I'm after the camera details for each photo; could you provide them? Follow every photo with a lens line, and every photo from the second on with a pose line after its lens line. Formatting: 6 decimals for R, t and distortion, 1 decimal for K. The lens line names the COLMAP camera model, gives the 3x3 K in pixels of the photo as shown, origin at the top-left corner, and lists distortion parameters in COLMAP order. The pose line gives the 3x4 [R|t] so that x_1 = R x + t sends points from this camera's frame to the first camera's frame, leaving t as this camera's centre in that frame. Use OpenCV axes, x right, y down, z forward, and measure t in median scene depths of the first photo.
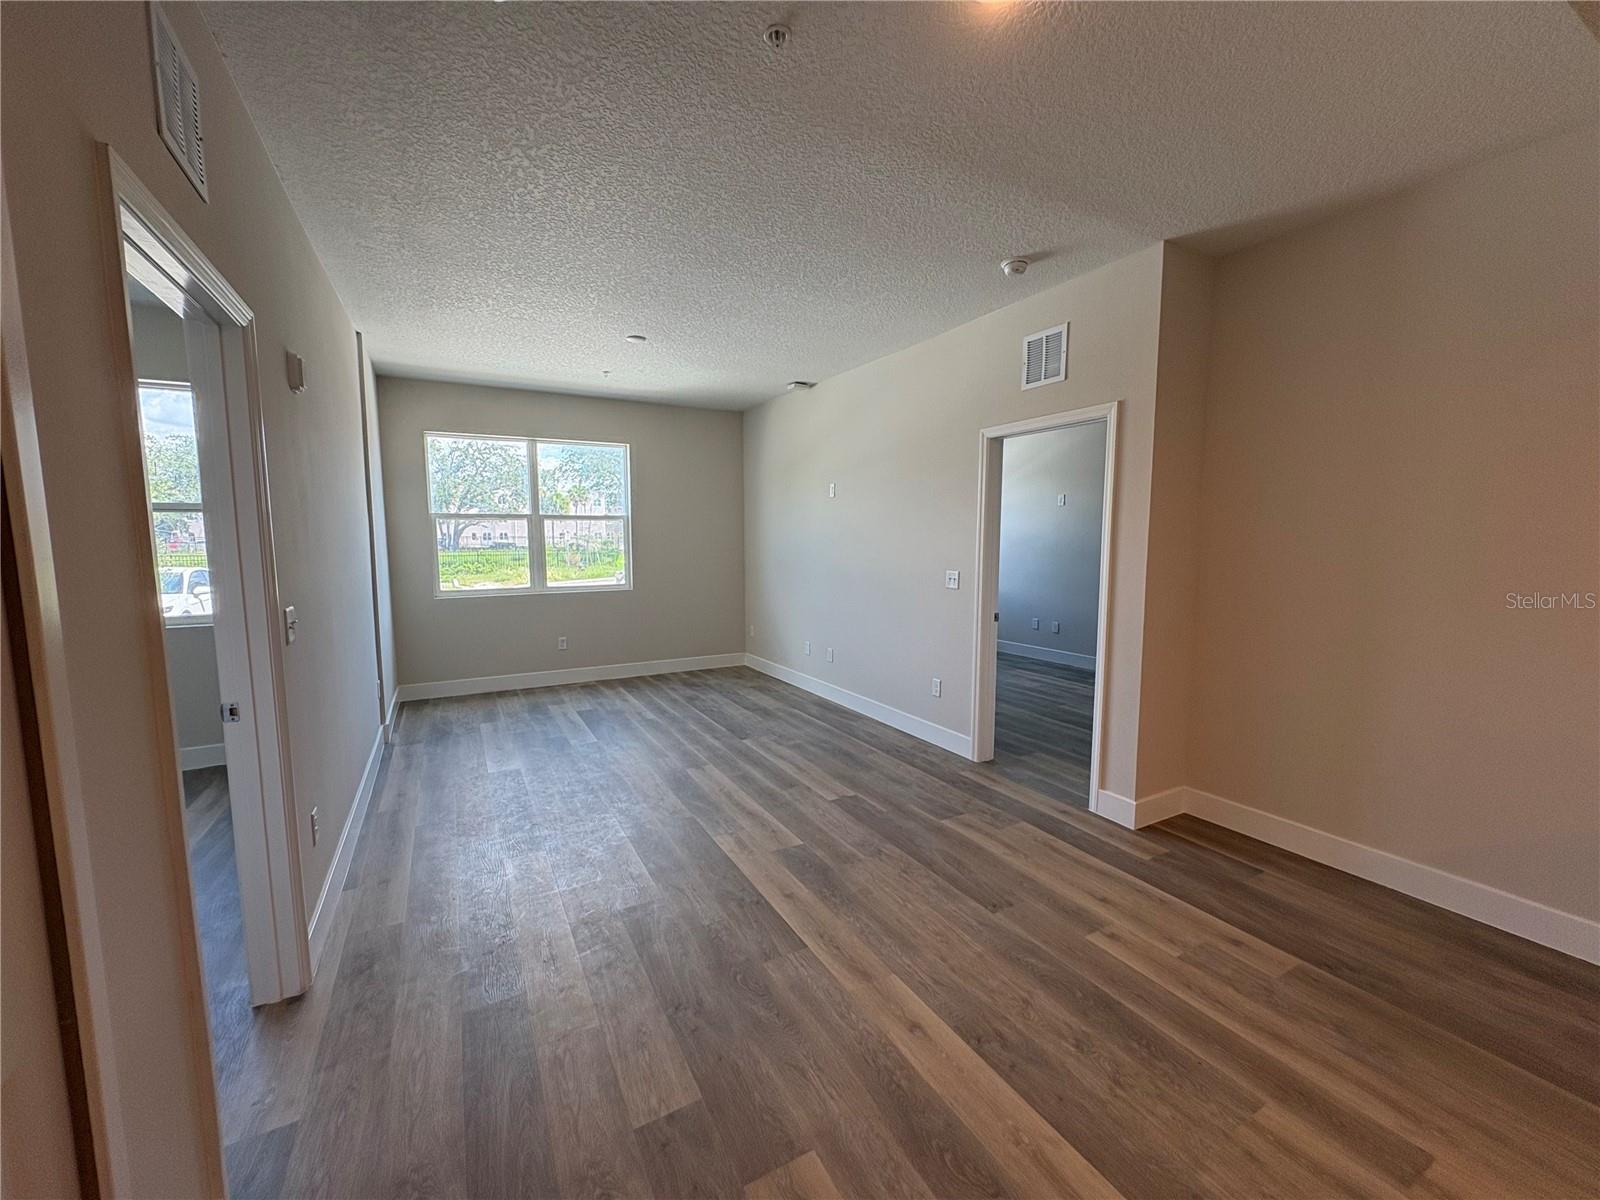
lens RADIAL K [[641.7, 0, 814.6], [0, 641.7, 604.0], [0, 0, 1]] dist [0.003044, 0.000188]
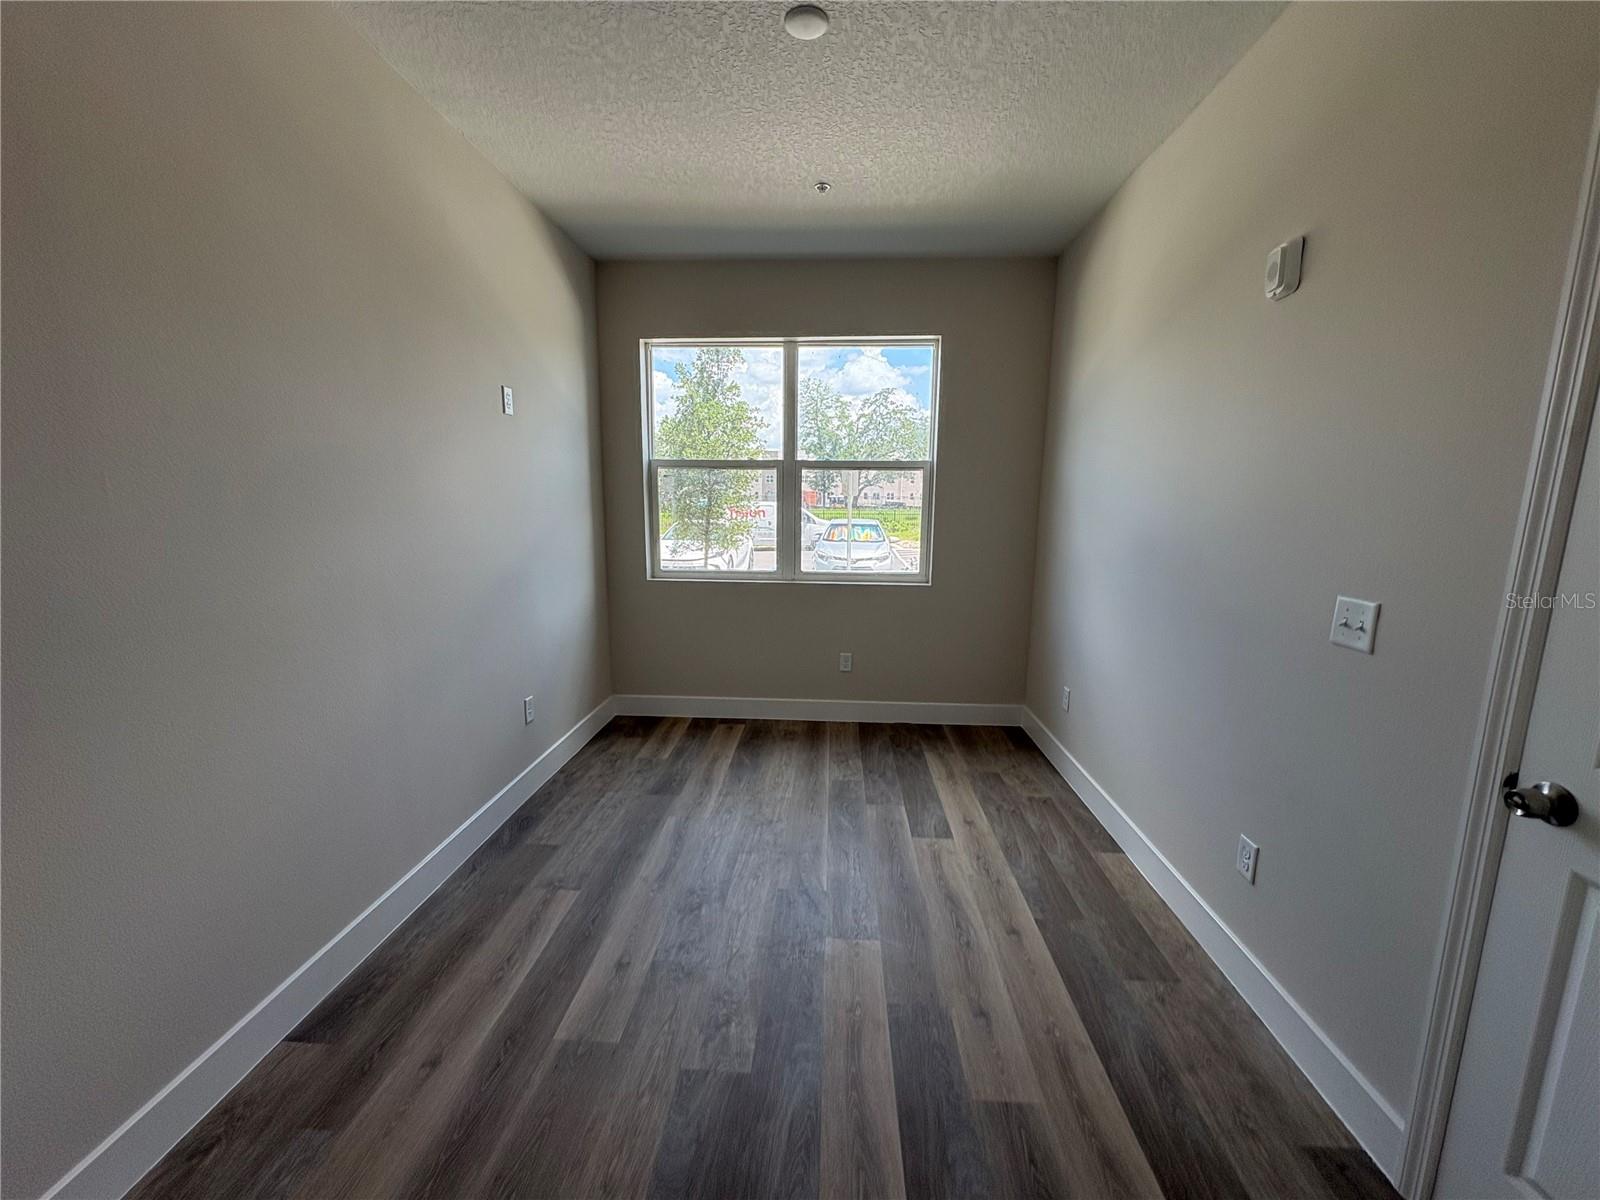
lens RADIAL K [[641.7, 0, 801.5], [0, 641.7, 587.3], [0, 0, 1]] dist [0.003044, 0.000188]
pose [[0.822523, 0.101014, -0.559689, -0.067081], [-0.083261, 0.994885, 0.057198, -0.067313], [0.562604, -0.000446, 0.826726, 0.627058]]
